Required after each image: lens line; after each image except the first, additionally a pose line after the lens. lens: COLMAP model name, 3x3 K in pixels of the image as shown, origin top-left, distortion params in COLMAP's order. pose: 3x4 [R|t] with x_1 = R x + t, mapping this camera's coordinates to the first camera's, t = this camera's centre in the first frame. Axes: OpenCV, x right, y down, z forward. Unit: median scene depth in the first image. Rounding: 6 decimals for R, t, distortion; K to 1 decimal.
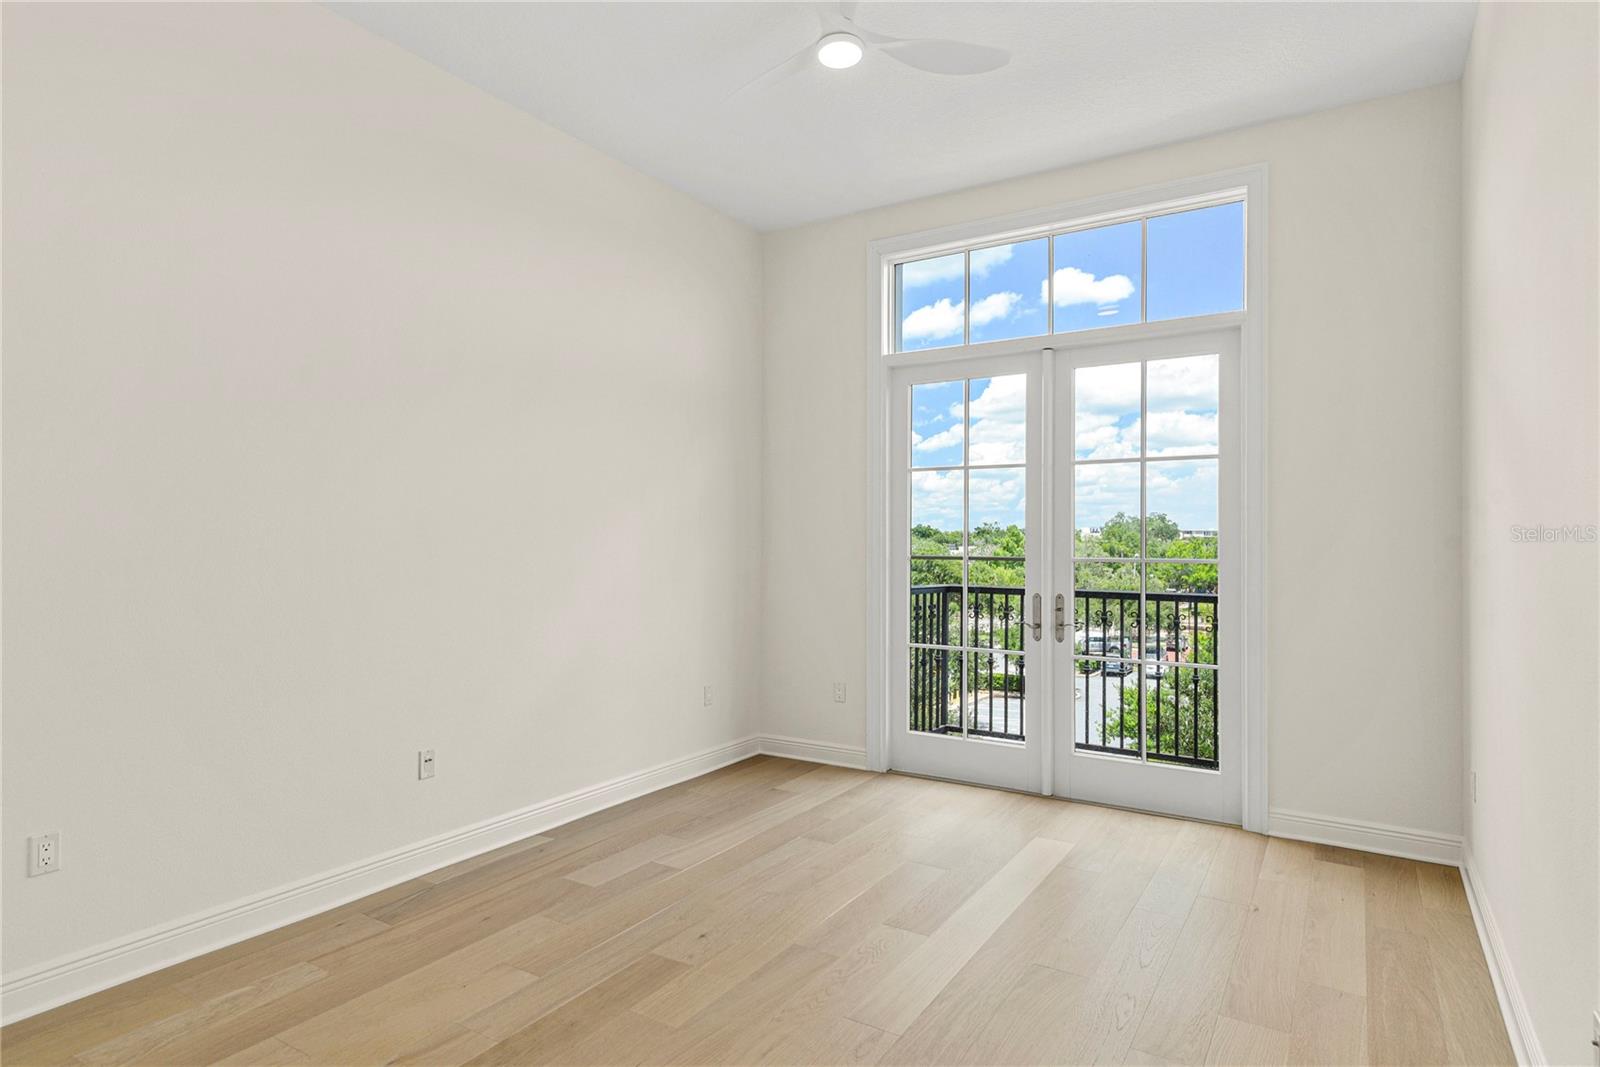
lens RADIAL K [[859.9, 0, 809.8], [0, 859.9, 534.6], [0, 0, 1]] dist [0.043320, -0.026409]
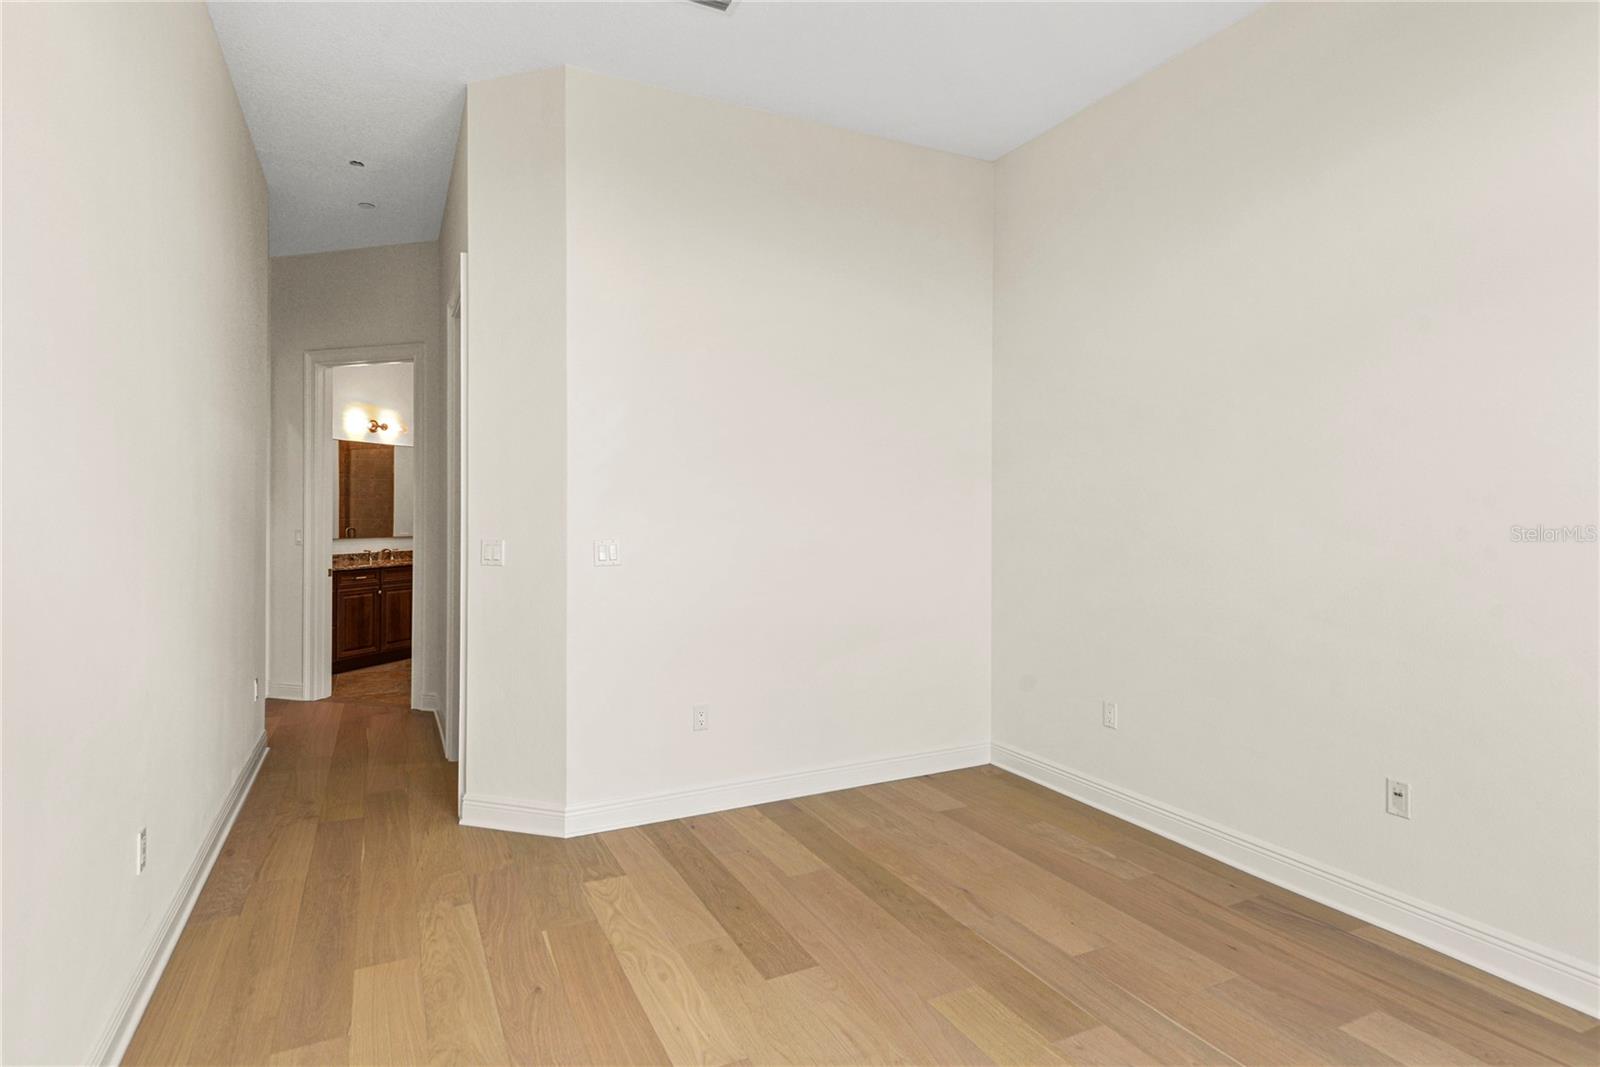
lens RADIAL K [[859.9, 0, 811.7], [0, 859.9, 520.8], [0, 0, 1]] dist [0.043320, -0.026409]
pose [[-0.521473, 0.002541, -0.853264, 0.619442], [0.000693, 0.999996, 0.002555, 0.007652], [0.853268, 0.000741, -0.521473, 1.129884]]
